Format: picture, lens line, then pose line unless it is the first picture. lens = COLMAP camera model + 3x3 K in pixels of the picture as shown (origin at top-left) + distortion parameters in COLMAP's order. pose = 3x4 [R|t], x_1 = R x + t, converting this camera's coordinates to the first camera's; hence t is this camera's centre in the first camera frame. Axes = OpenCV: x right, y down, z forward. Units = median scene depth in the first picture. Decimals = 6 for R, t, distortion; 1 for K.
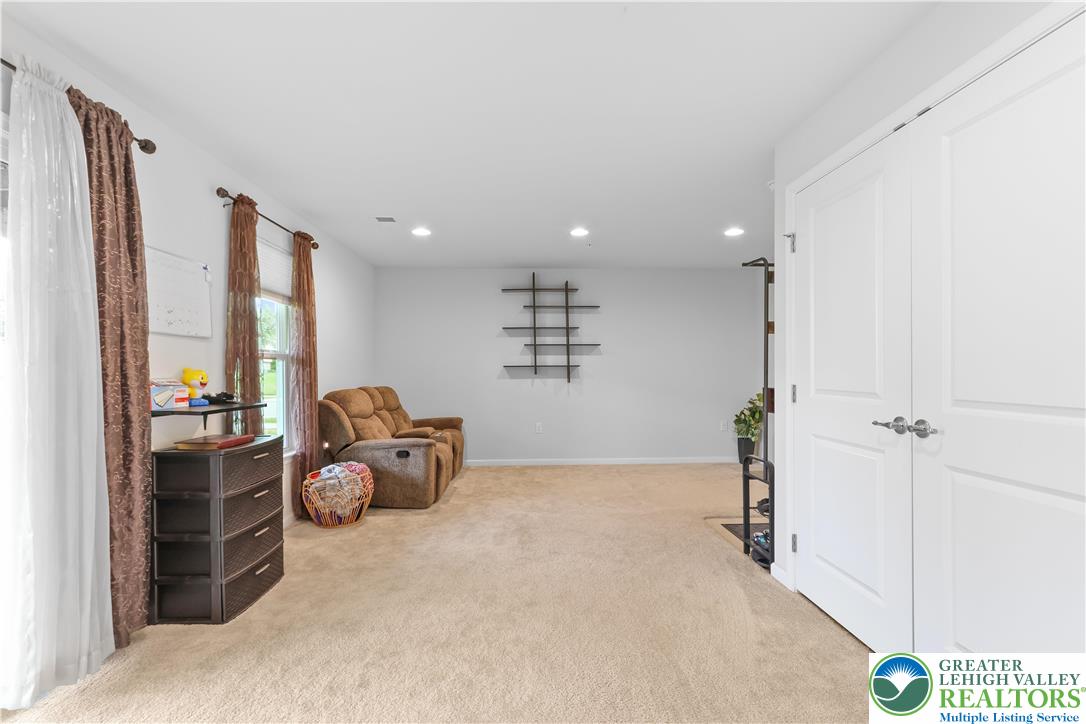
lens RADIAL K [[502.1, 0, 542.6], [0, 502.1, 366.6], [0, 0, 1]] dist [-0.003212, 0.001052]
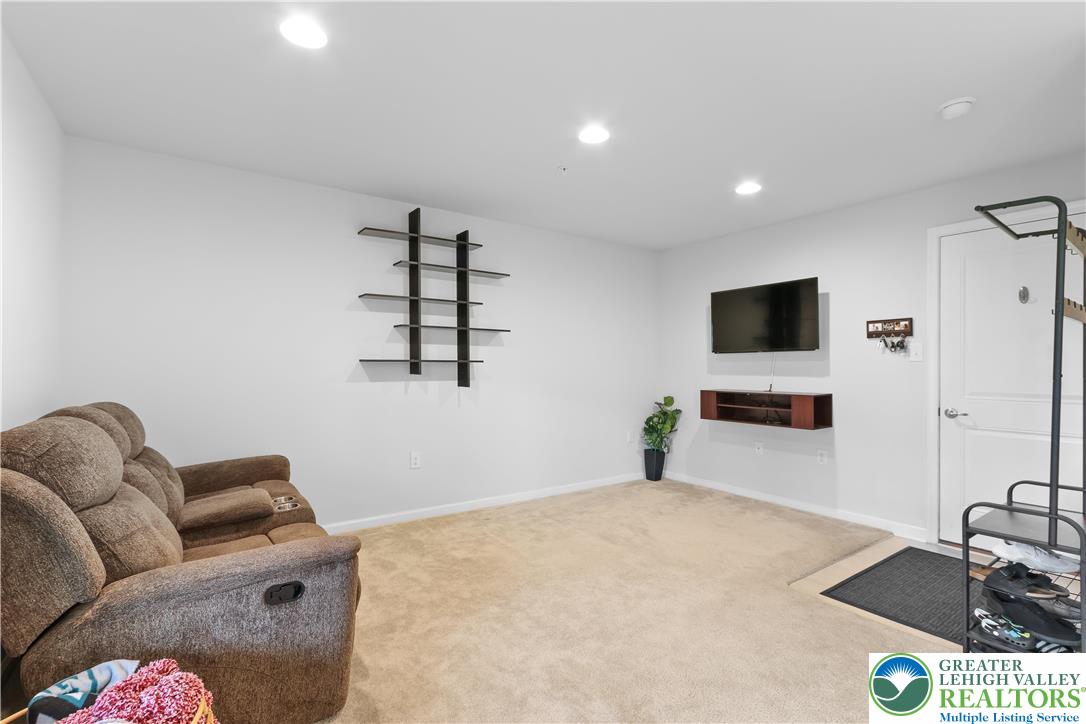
lens RADIAL K [[502.1, 0, 541.3], [0, 502.1, 364.3], [0, 0, 1]] dist [-0.003212, 0.001052]
pose [[0.846531, 0.007754, 0.532283, -0.211698], [-0.006736, 0.999970, -0.003854, 0.004710], [-0.532297, -0.000322, 0.846558, 0.395965]]
